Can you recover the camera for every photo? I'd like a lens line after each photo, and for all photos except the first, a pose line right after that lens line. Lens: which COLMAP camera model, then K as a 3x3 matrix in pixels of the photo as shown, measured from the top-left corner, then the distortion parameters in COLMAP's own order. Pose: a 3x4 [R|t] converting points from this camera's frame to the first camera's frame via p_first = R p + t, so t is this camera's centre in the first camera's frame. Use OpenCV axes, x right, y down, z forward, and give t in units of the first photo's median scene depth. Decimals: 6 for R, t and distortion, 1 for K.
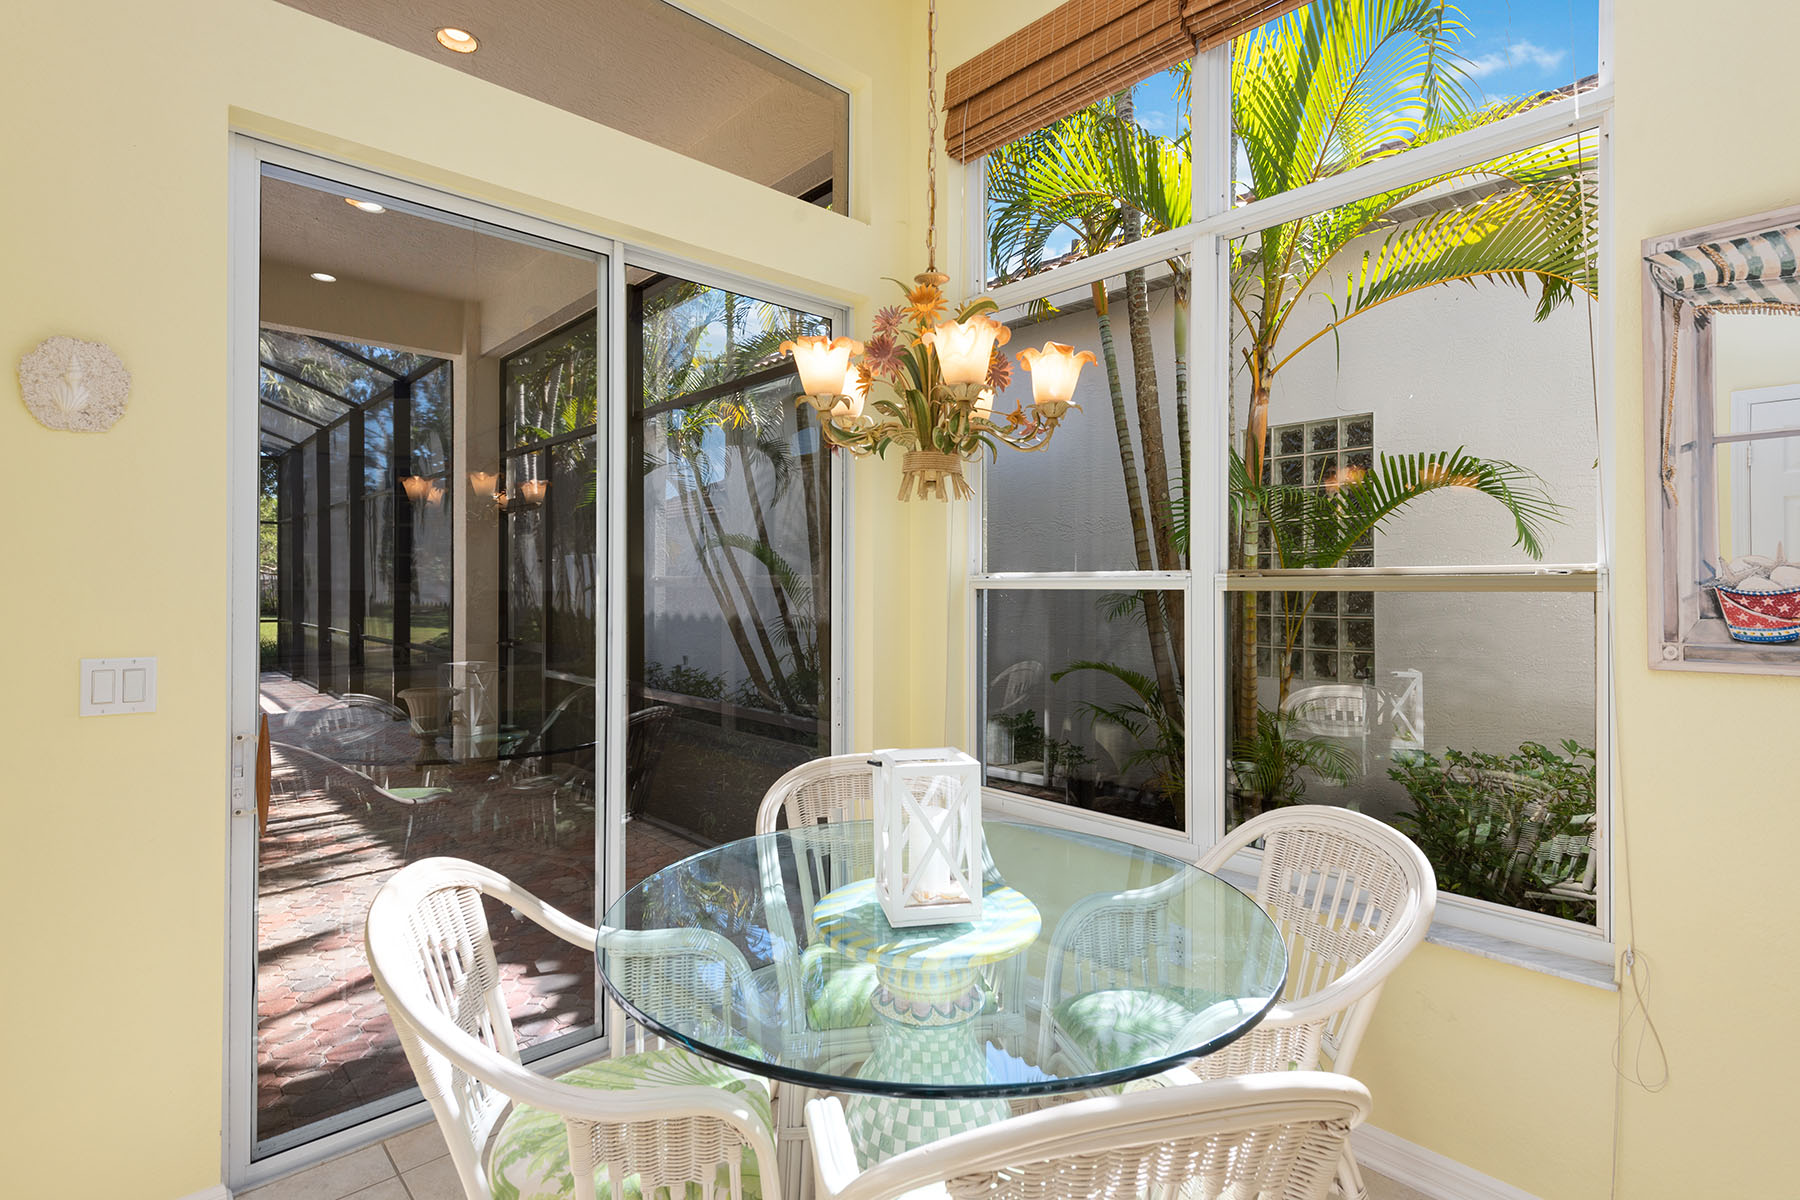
lens RADIAL K [[884.7, 0, 902.3], [0, 884.7, 592.0], [0, 0, 1]] dist [0.004709, -0.001417]
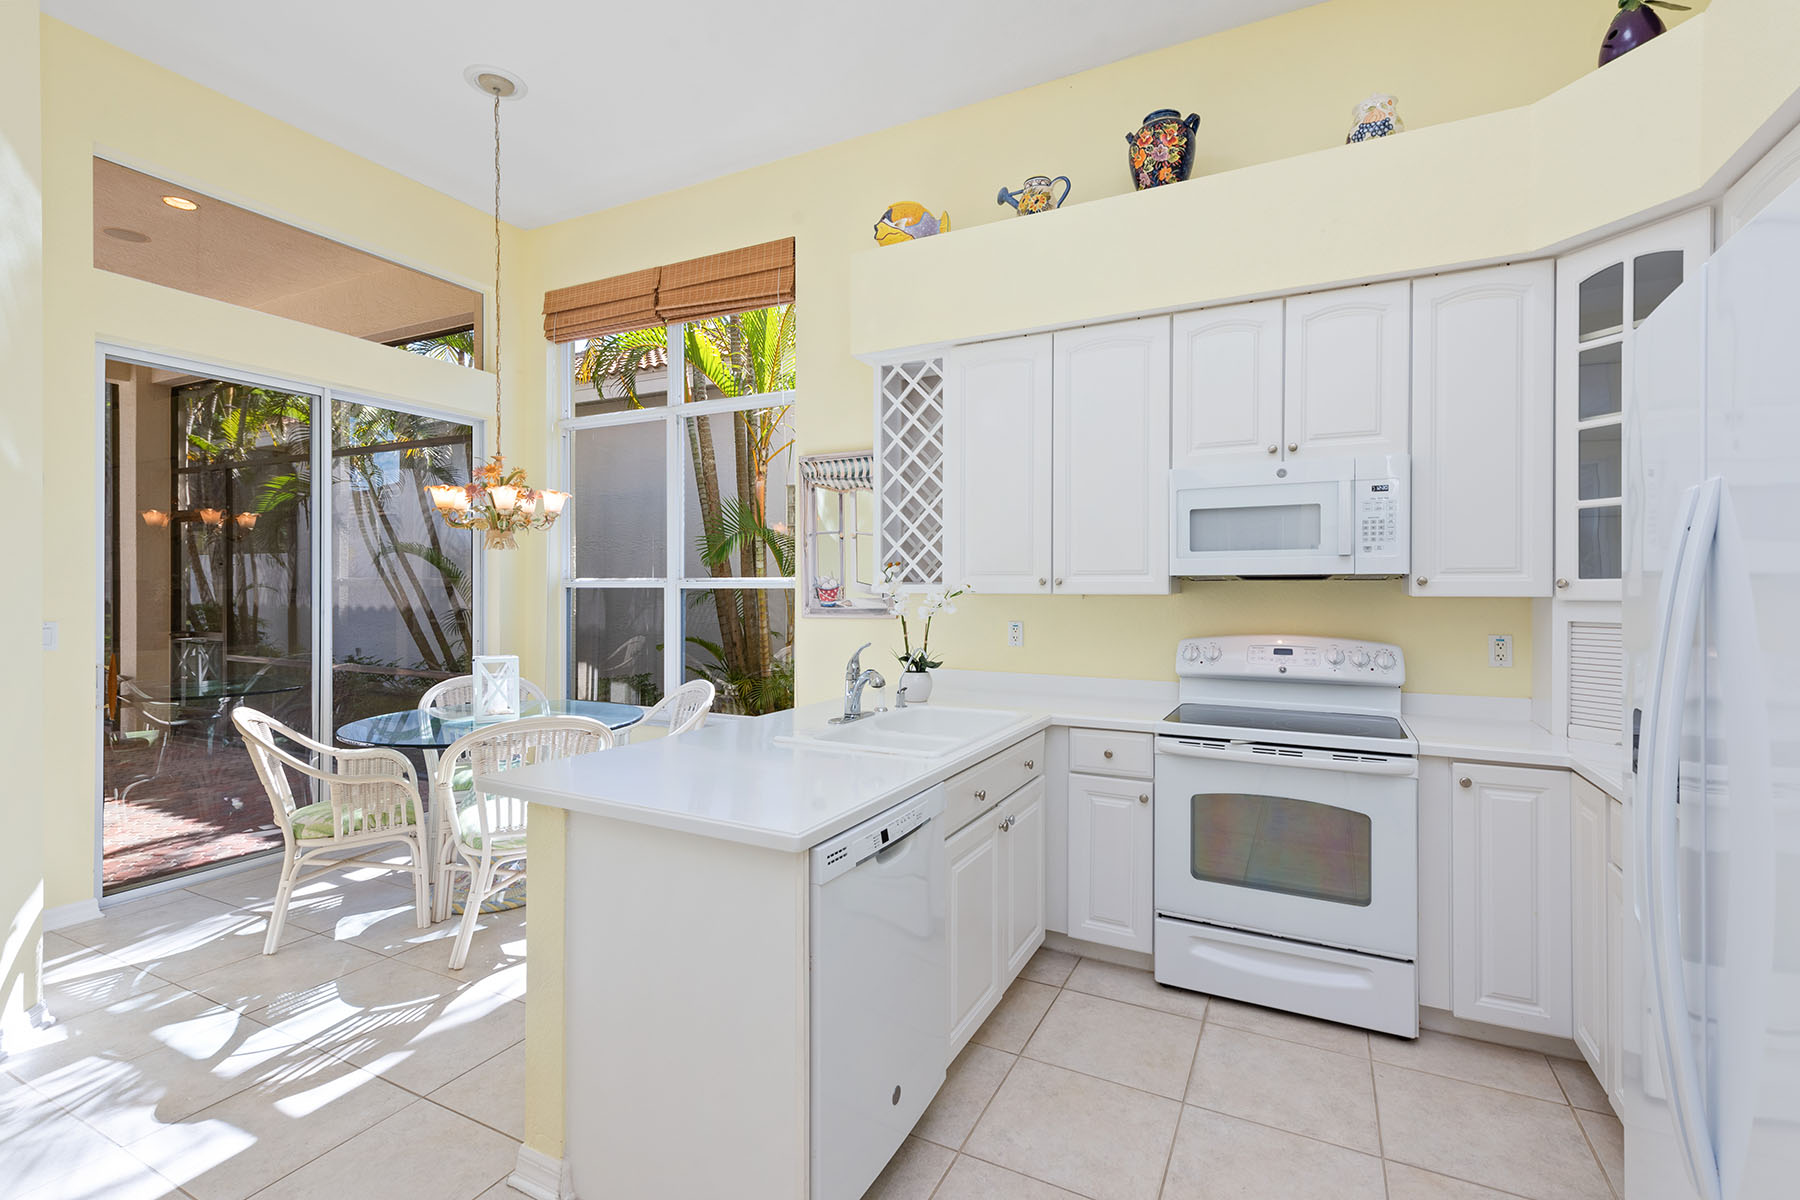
lens RADIAL K [[806.3, 0, 898.1], [0, 806.3, 594.5], [0, 0, 1]] dist [0.010902, 0.000219]
pose [[0.937766, -0.002132, 0.347262, 0.138206], [0.000791, 0.999992, 0.004003, 0.004085], [-0.347268, -0.003479, 0.937760, -0.694062]]
